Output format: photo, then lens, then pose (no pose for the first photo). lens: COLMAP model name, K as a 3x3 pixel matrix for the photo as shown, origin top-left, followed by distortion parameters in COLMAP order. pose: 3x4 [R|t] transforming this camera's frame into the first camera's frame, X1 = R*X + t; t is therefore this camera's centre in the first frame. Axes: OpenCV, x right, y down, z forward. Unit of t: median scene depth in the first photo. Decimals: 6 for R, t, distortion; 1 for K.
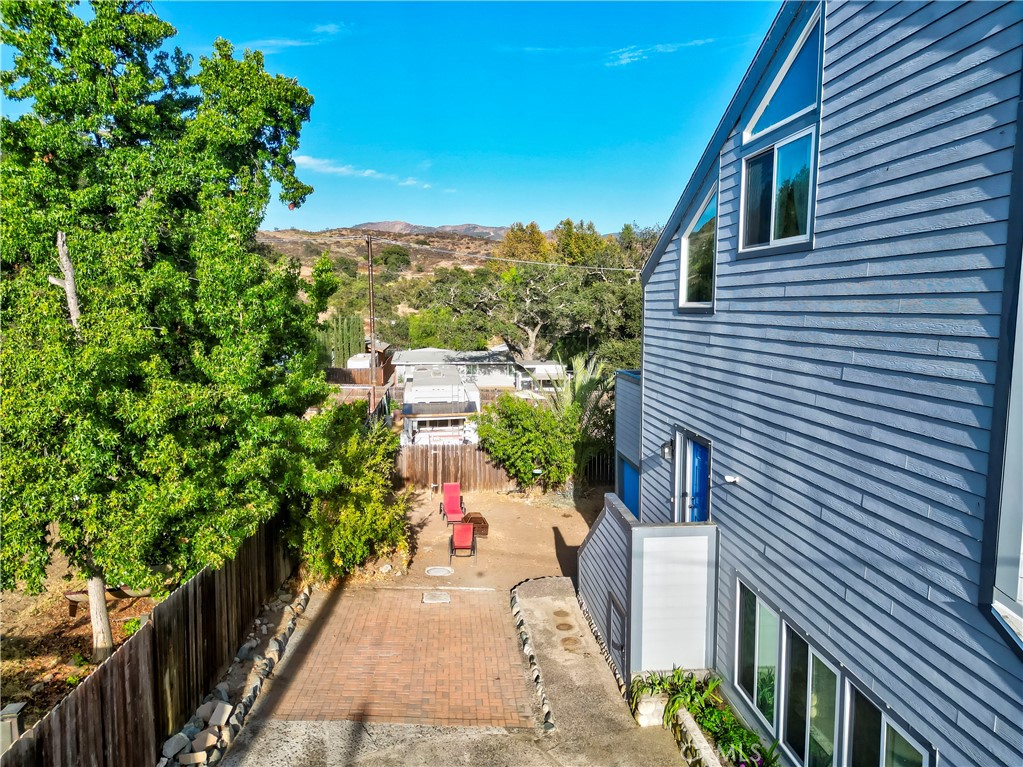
lens RADIAL K [[714.8, 0, 505.7], [0, 714.8, 383.3], [0, 0, 1]] dist [0.083071, -0.088649]
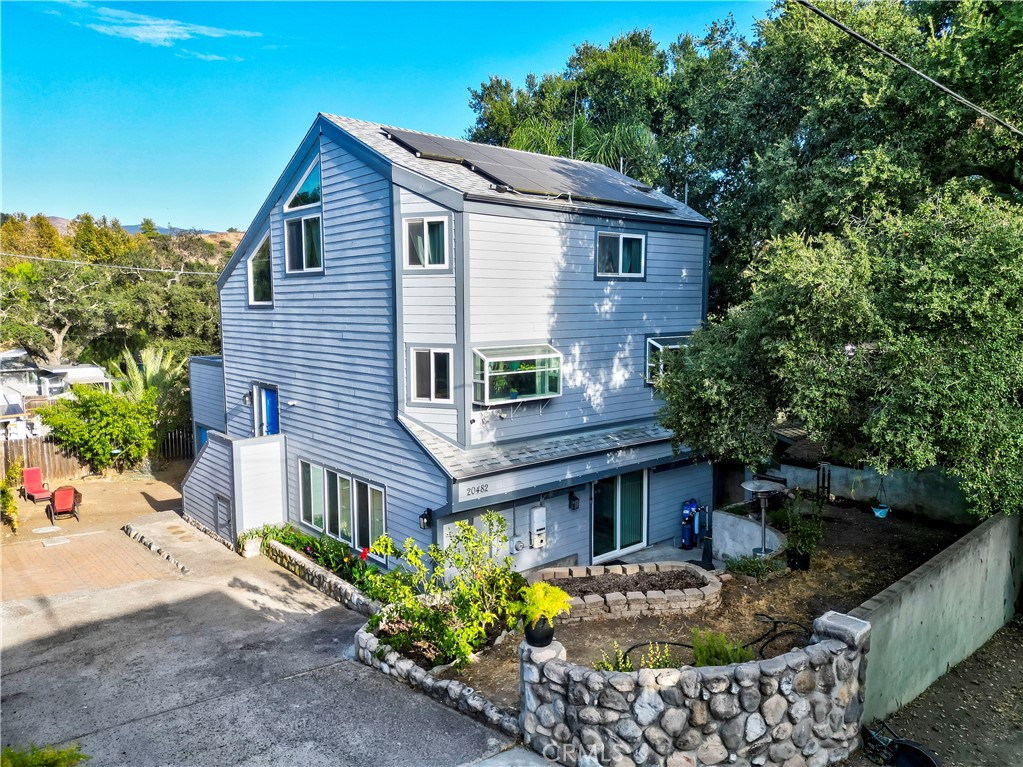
lens RADIAL K [[714.8, 0, 505.7], [0, 714.8, 383.3], [0, 0, 1]] dist [0.083071, -0.088649]
pose [[0.814401, -0.064881, 0.576664, -0.191793], [0.066420, 0.997621, 0.018441, 0.062806], [-0.576489, 0.023283, 0.816773, -0.517523]]
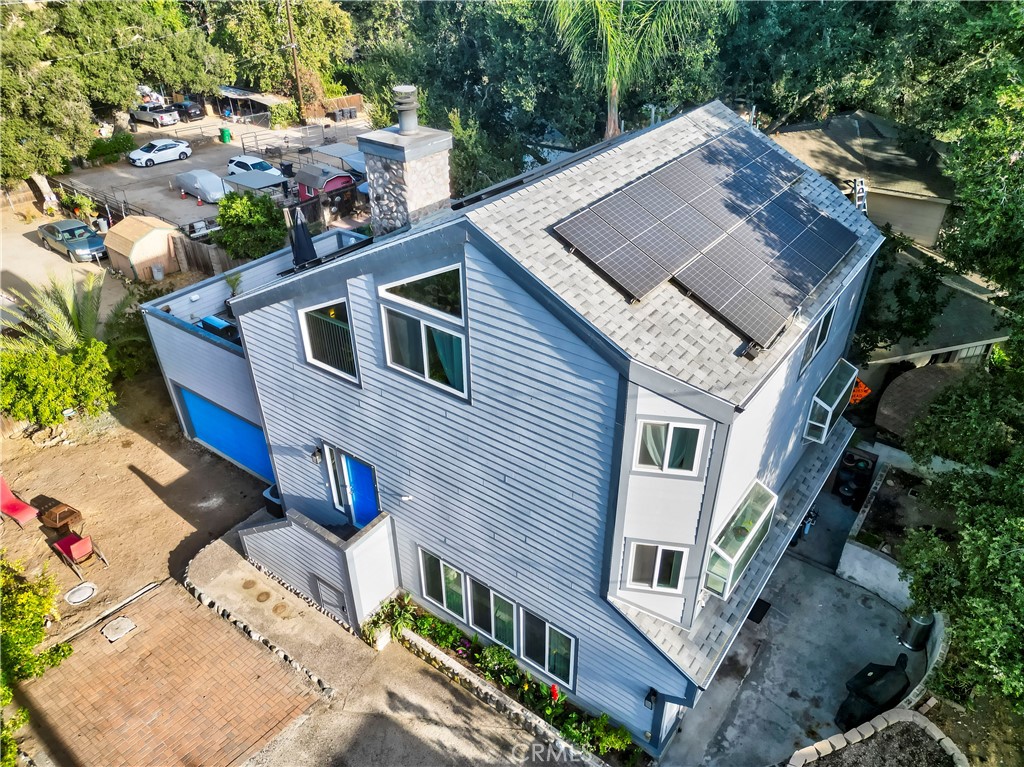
lens RADIAL K [[715.5, 0, 506.2], [0, 715.5, 383.3], [0, 0, 1]] dist [0.083071, -0.088649]
pose [[0.664549, -0.412998, 0.622742, -0.266171], [0.089174, 0.871260, 0.482653, -0.550018], [-0.741905, -0.265214, 0.615824, 0.004371]]
